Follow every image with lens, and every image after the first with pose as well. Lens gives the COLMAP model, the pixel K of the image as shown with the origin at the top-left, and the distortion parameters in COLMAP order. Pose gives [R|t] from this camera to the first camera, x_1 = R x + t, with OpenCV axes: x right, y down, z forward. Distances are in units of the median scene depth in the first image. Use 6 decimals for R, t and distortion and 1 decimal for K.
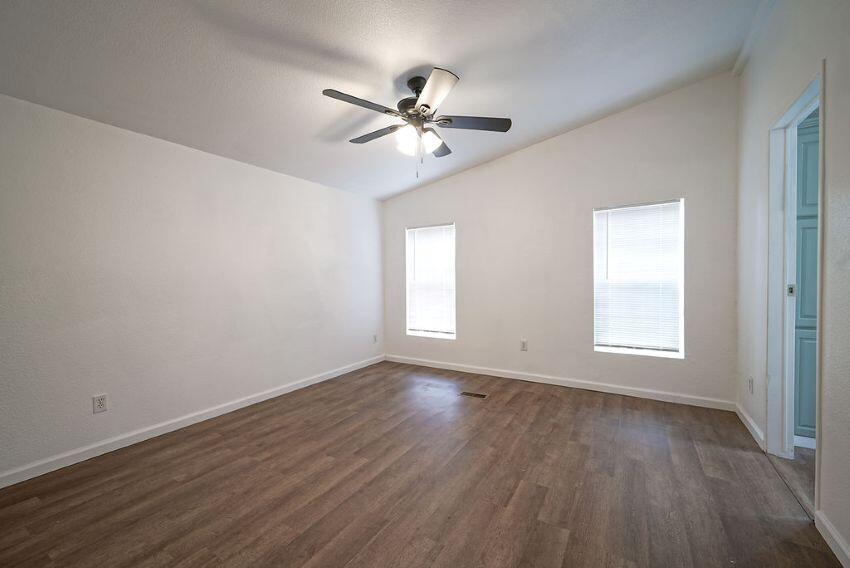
lens RADIAL K [[345.8, 0, 435.2], [0, 345.8, 285.3], [0, 0, 1]] dist [0.001118, 0.000066]
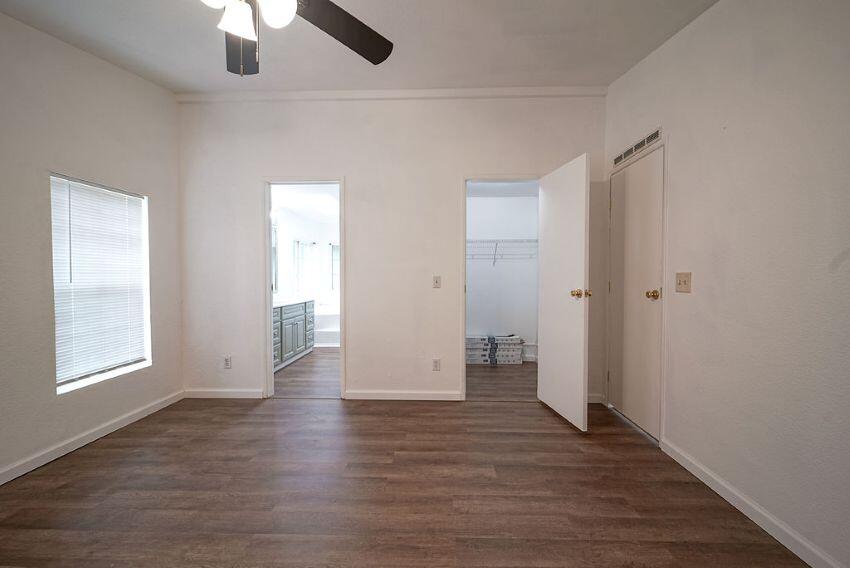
lens RADIAL K [[342.2, 0, 426.3], [0, 342.2, 284.9], [0, 0, 1]] dist [0.001834, -0.000098]
pose [[-0.482129, -0.008854, 0.876056, -0.472378], [0.025219, 0.999394, 0.023980, -0.012873], [-0.875737, 0.033655, -0.481613, 0.785319]]
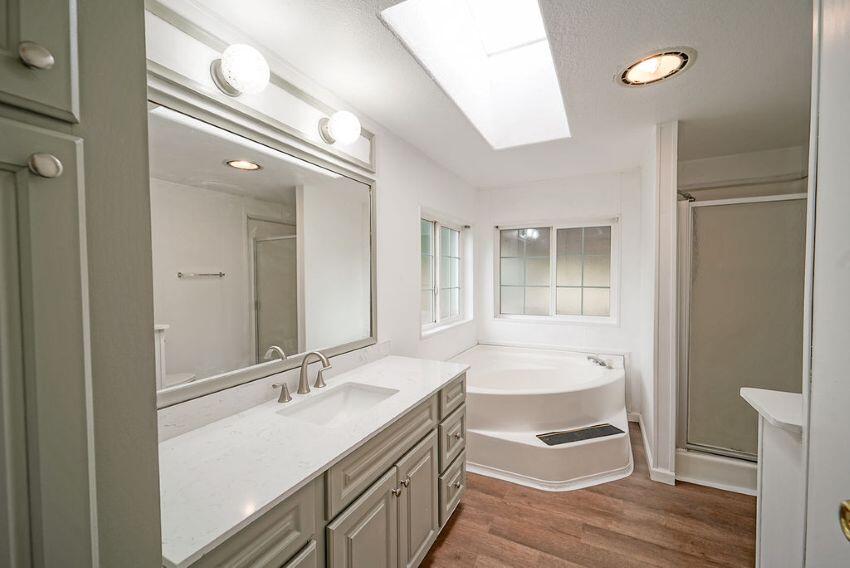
lens RADIAL K [[342.2, 0, 426.3], [0, 342.2, 284.9], [0, 0, 1]] dist [0.001834, -0.000098]
pose [[-0.063818, -0.018045, 0.997798, 0.702652], [0.024986, 0.999494, 0.019674, -0.073121], [-0.997649, 0.026186, -0.063335, 0.559911]]
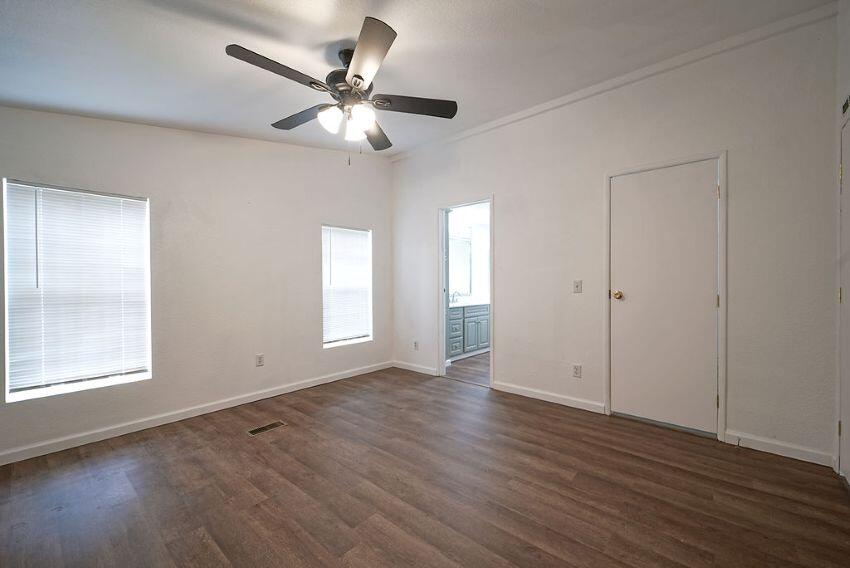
lens RADIAL K [[342.2, 0, 426.3], [0, 342.2, 284.9], [0, 0, 1]] dist [0.001834, -0.000098]
pose [[0.175441, 0.005240, 0.984476, -0.658889], [0.022003, 0.999715, -0.009242, -0.001435], [-0.984244, 0.023283, 0.175276, 0.521188]]
